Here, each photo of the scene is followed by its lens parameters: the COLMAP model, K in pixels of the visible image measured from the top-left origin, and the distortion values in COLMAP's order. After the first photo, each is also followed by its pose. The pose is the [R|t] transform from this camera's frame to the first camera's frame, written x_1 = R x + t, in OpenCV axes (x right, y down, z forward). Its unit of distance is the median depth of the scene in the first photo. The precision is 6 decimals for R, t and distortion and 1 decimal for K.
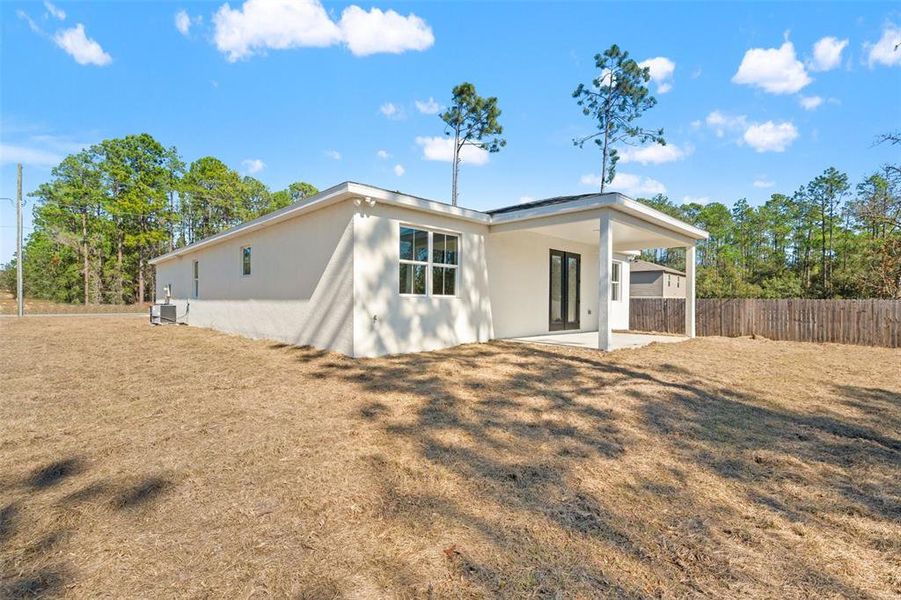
lens RADIAL K [[413.9, 0, 447.3], [0, 413.9, 299.8], [0, 0, 1]] dist [-0.001839, -0.000193]
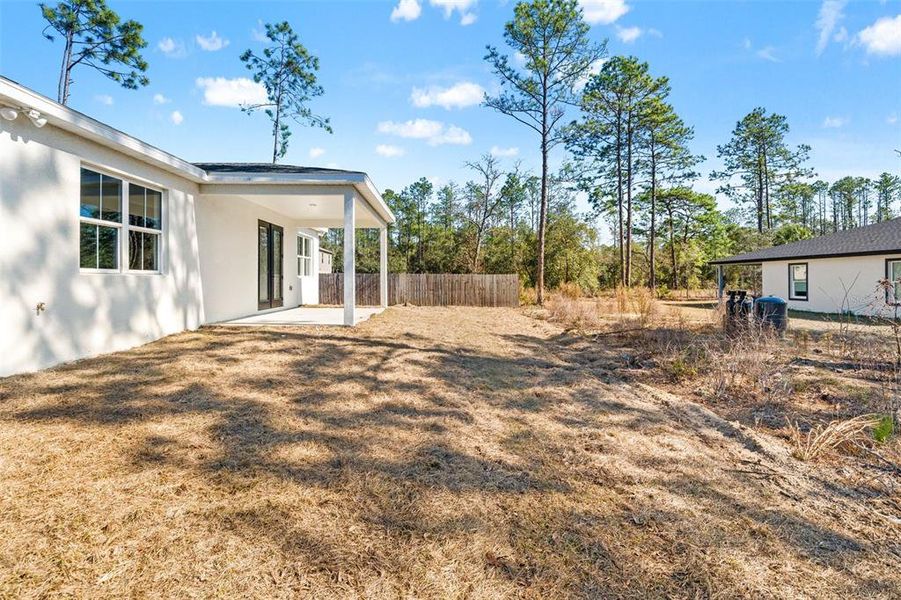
lens RADIAL K [[415.3, 0, 447.7], [0, 415.3, 259.7], [0, 0, 1]] dist [-0.002113, 0.022677]
pose [[0.690909, 0.020283, 0.722657, -0.139477], [0.005712, 0.999422, -0.033513, -0.001760], [-0.722919, 0.027282, 0.690394, 0.084040]]
